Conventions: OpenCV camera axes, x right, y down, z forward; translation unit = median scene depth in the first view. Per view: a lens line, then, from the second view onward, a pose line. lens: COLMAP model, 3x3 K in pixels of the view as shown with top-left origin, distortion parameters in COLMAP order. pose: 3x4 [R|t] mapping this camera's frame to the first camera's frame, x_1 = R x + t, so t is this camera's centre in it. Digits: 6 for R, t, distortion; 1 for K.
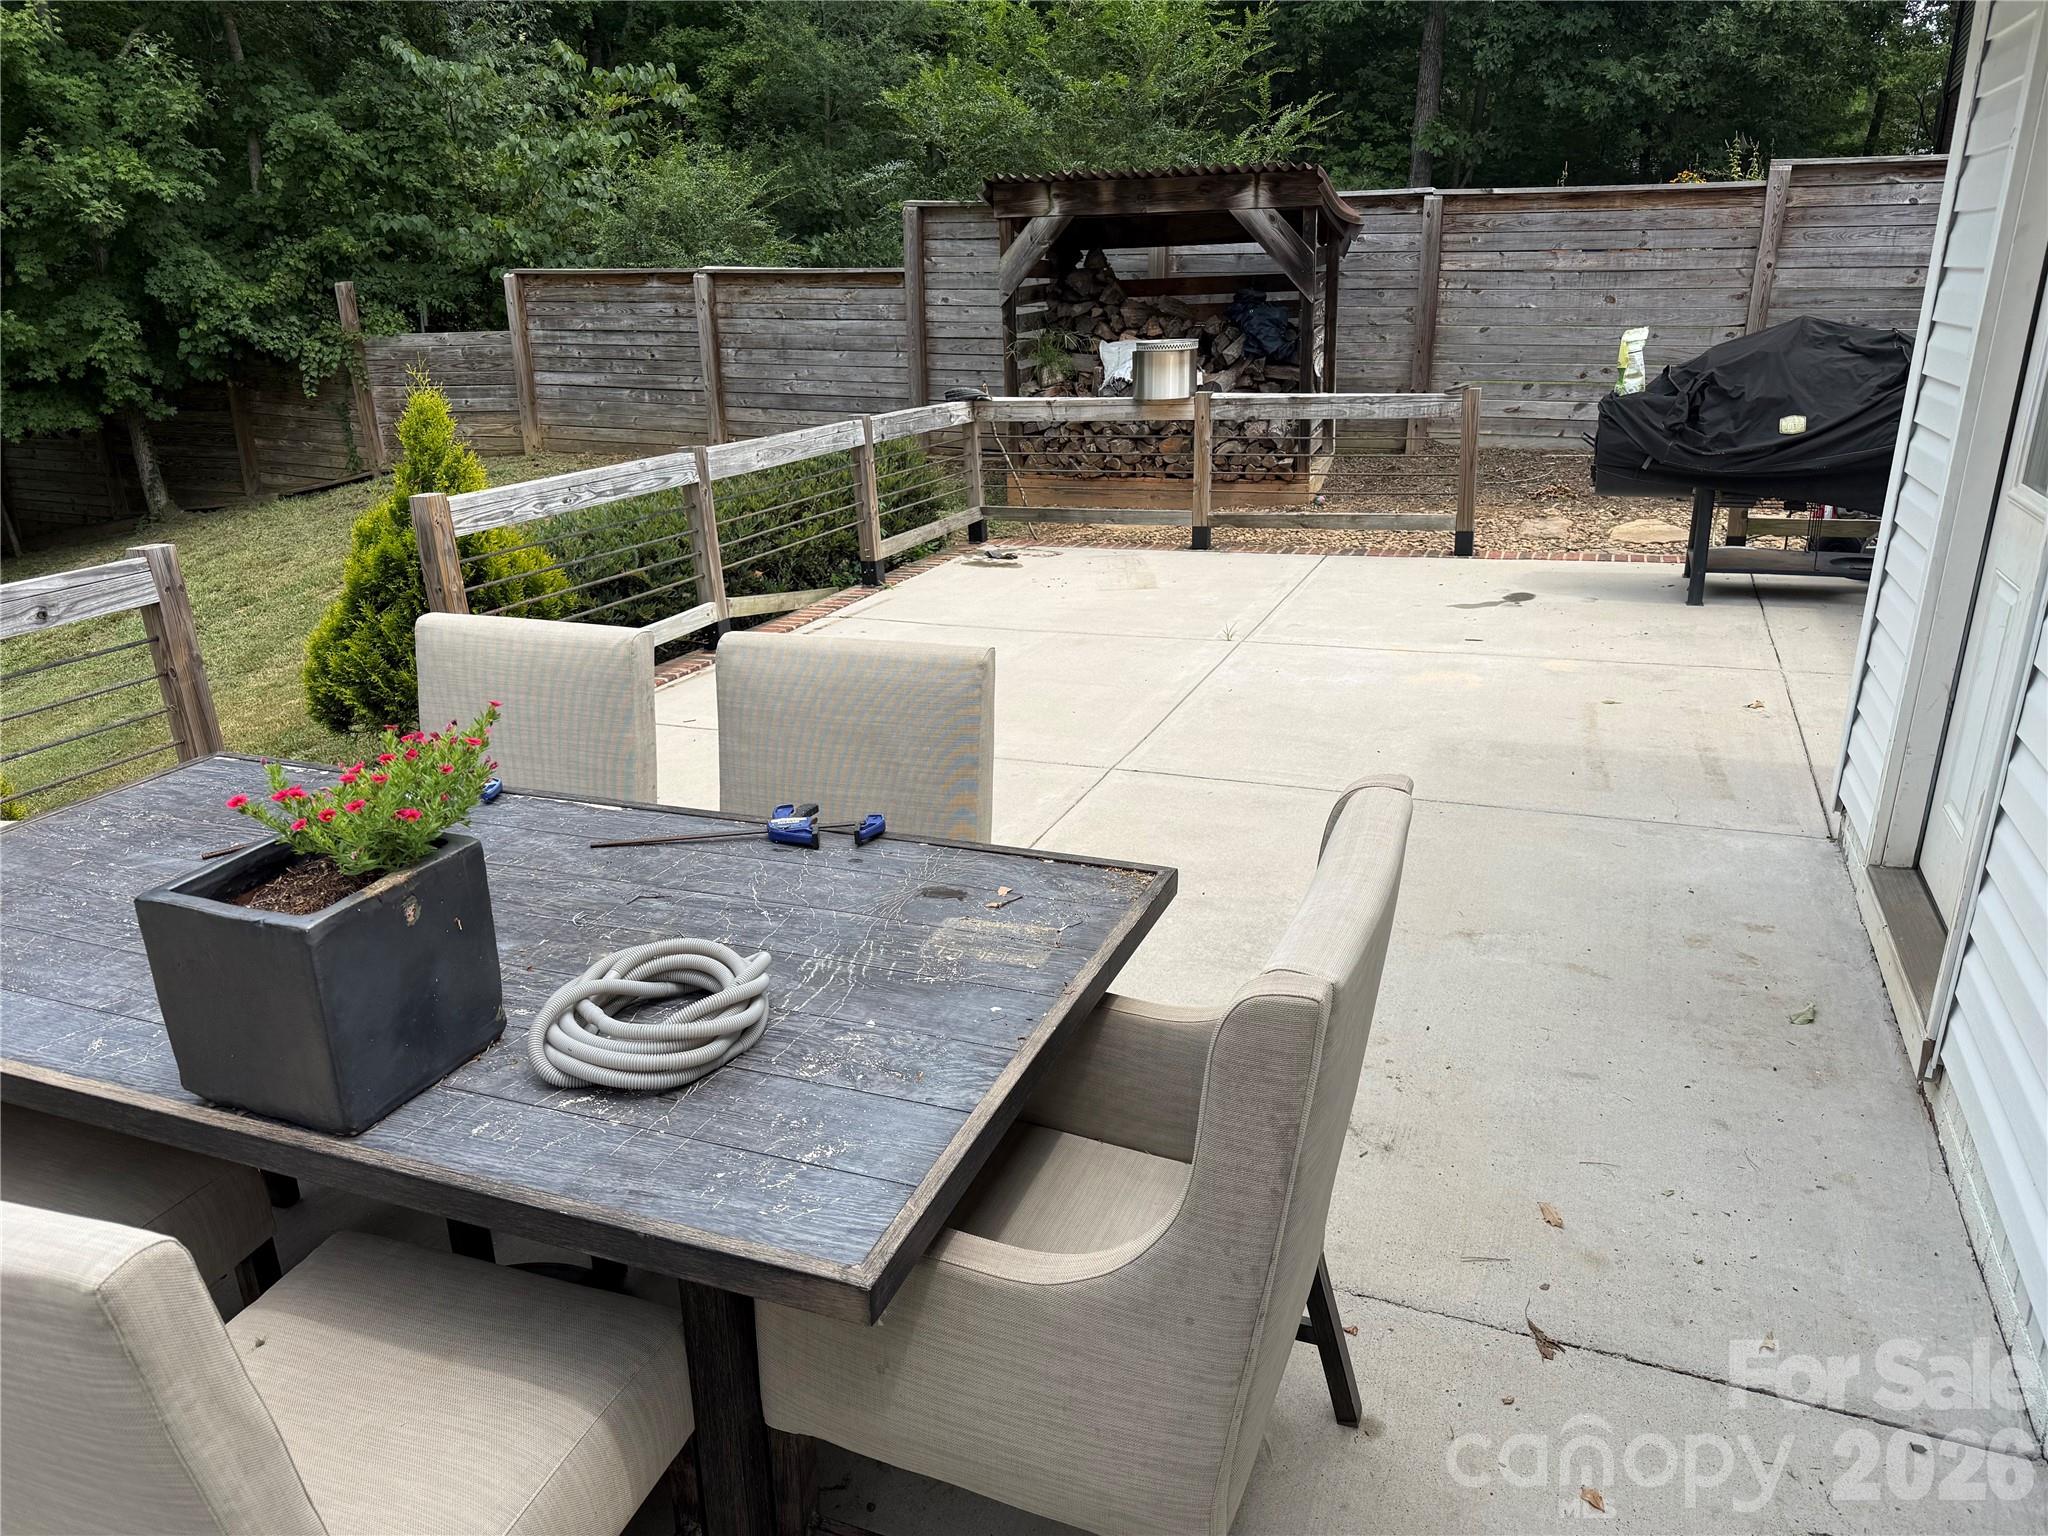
lens RADIAL K [[1444.1, 0, 1027.5], [0, 1444.1, 773.1], [0, 0, 1]] dist [-0.002448, 0.006458]
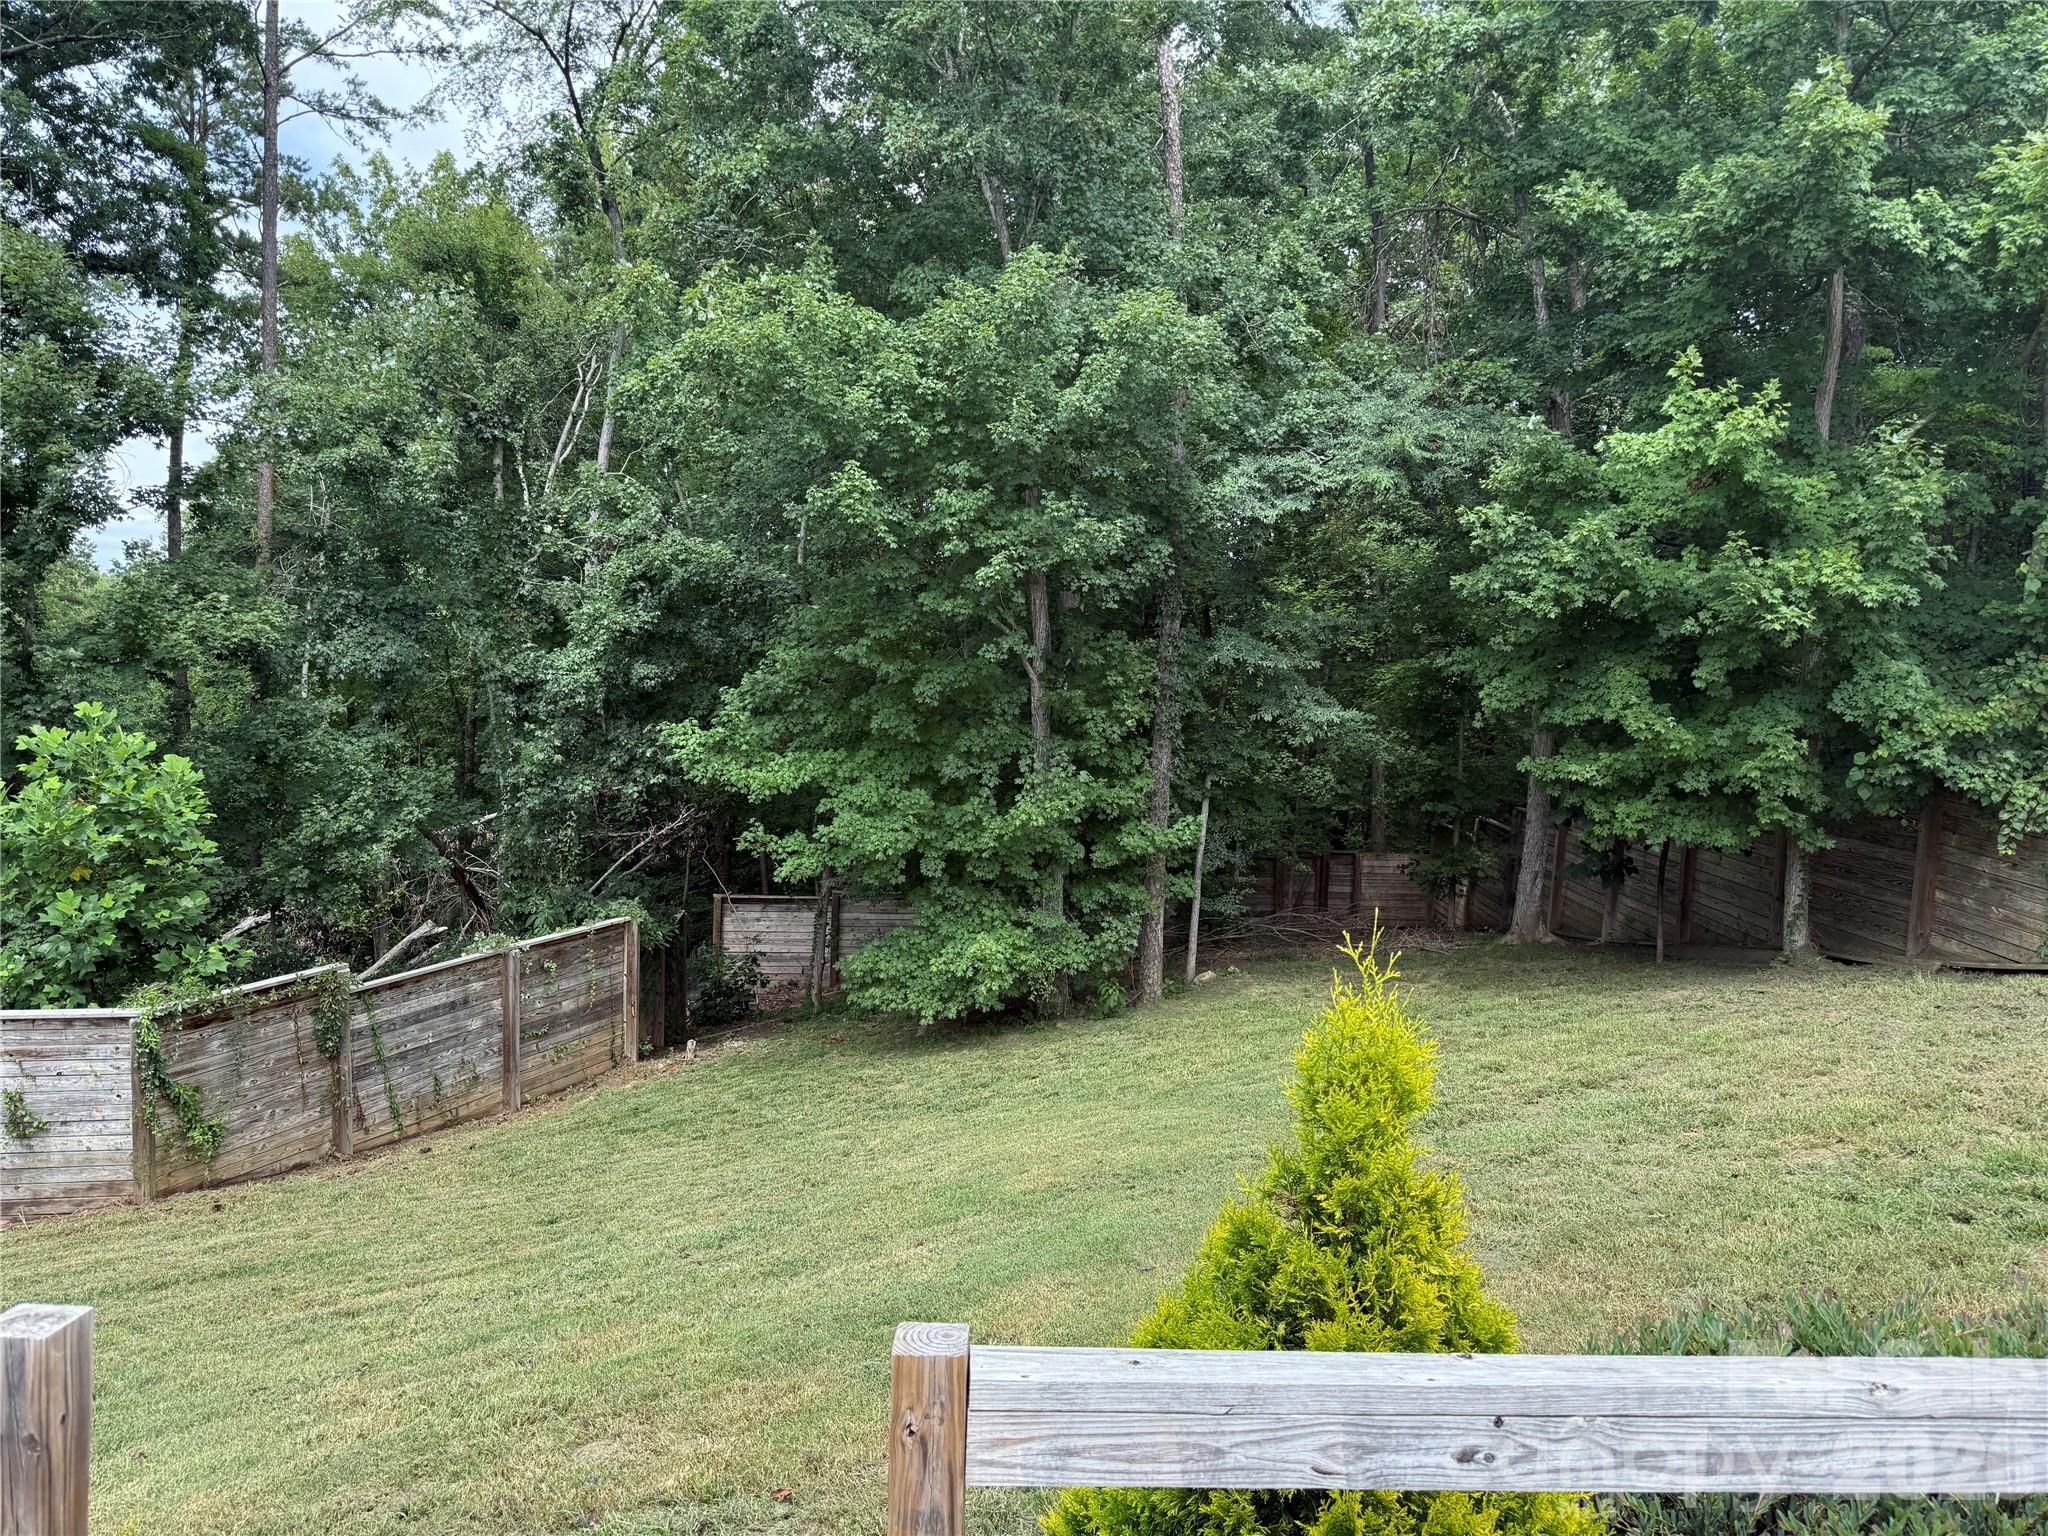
lens RADIAL K [[1444.1, 0, 1023.9], [0, 1444.1, 766.3], [0, 0, 1]] dist [-0.002448, 0.006458]
pose [[0.392479, 0.104893, -0.913760, -0.021863], [-0.344217, 0.938030, -0.040169, -0.104479], [0.852921, 0.330297, 0.404263, 0.267502]]
